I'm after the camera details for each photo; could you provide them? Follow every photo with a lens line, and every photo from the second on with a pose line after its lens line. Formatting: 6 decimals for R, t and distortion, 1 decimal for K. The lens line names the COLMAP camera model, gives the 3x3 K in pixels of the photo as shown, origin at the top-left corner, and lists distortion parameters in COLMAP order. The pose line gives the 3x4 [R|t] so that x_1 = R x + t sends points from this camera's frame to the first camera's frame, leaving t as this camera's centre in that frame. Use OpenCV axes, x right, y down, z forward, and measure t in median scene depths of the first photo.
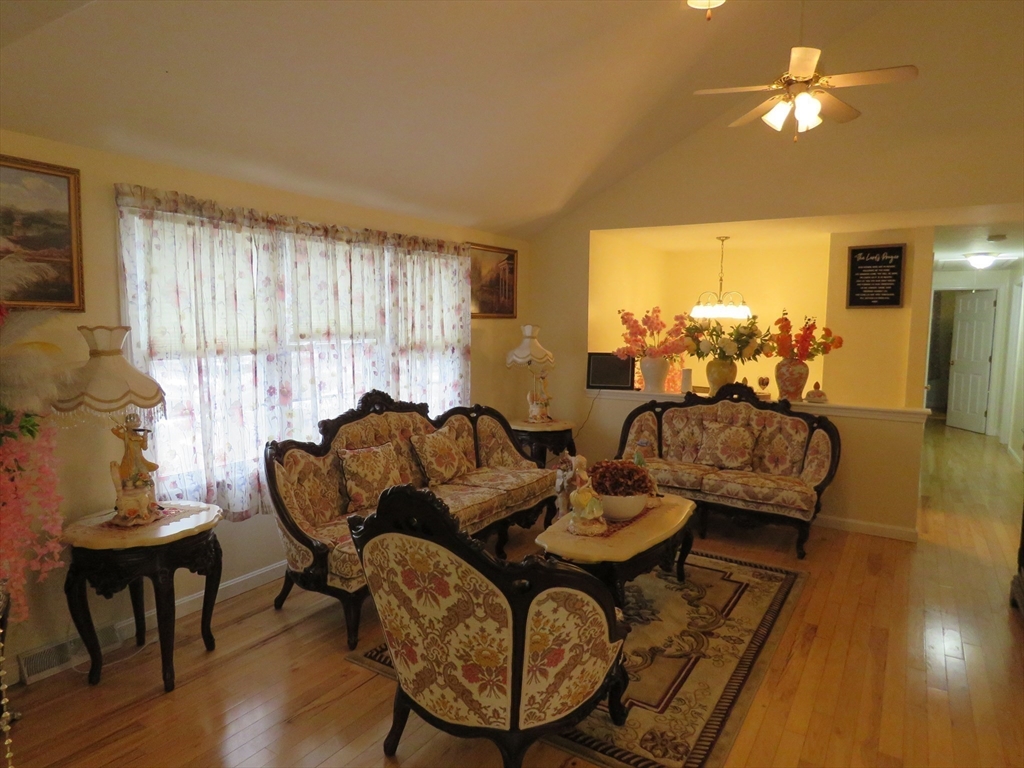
lens RADIAL K [[650.8, 0, 512.5], [0, 650.8, 384.0], [0, 0, 1]] dist [0.000243, 0.003658]
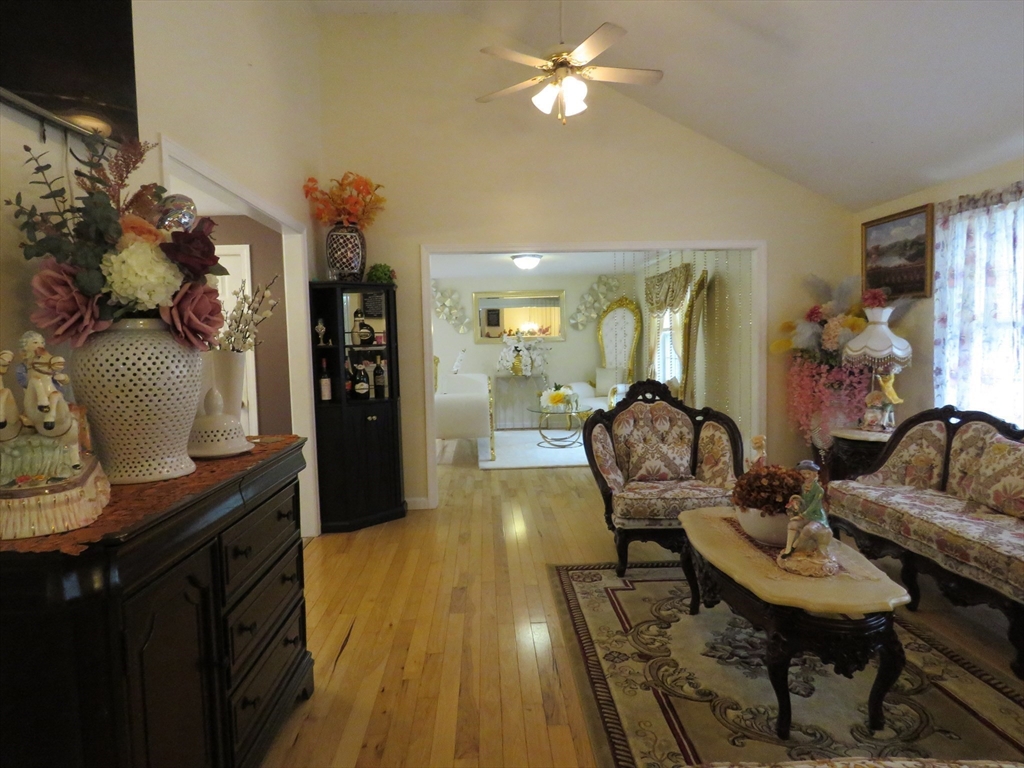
lens RADIAL K [[650.8, 0, 512.7], [0, 650.8, 386.4], [0, 0, 1]] dist [0.000243, 0.003658]
pose [[-0.827632, 0.047526, -0.559255, 0.944220], [-0.038066, 0.989362, 0.140409, -0.076580], [0.559979, 0.137496, -0.817018, 1.629801]]
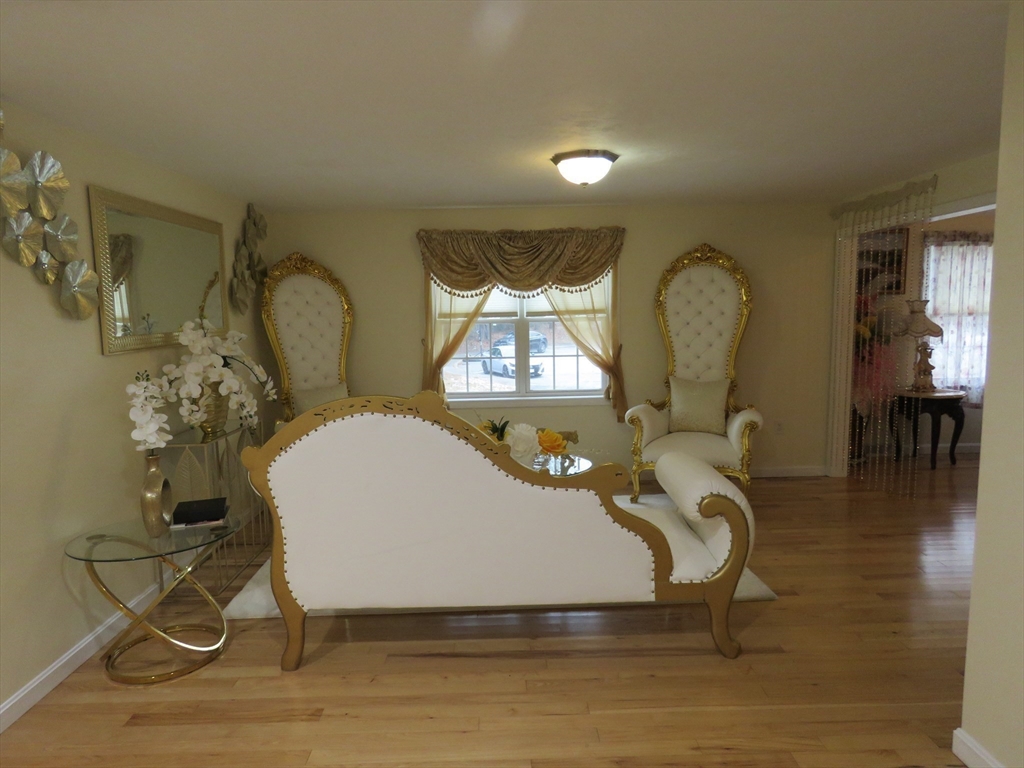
lens RADIAL K [[650.8, 0, 506.7], [0, 650.8, 386.6], [0, 0, 1]] dist [0.000243, 0.003658]
pose [[0.545139, 0.079715, -0.834547, 0.420468], [-0.061028, 0.996601, 0.055330, 0.146104], [0.836121, 0.020769, 0.548151, -1.198427]]
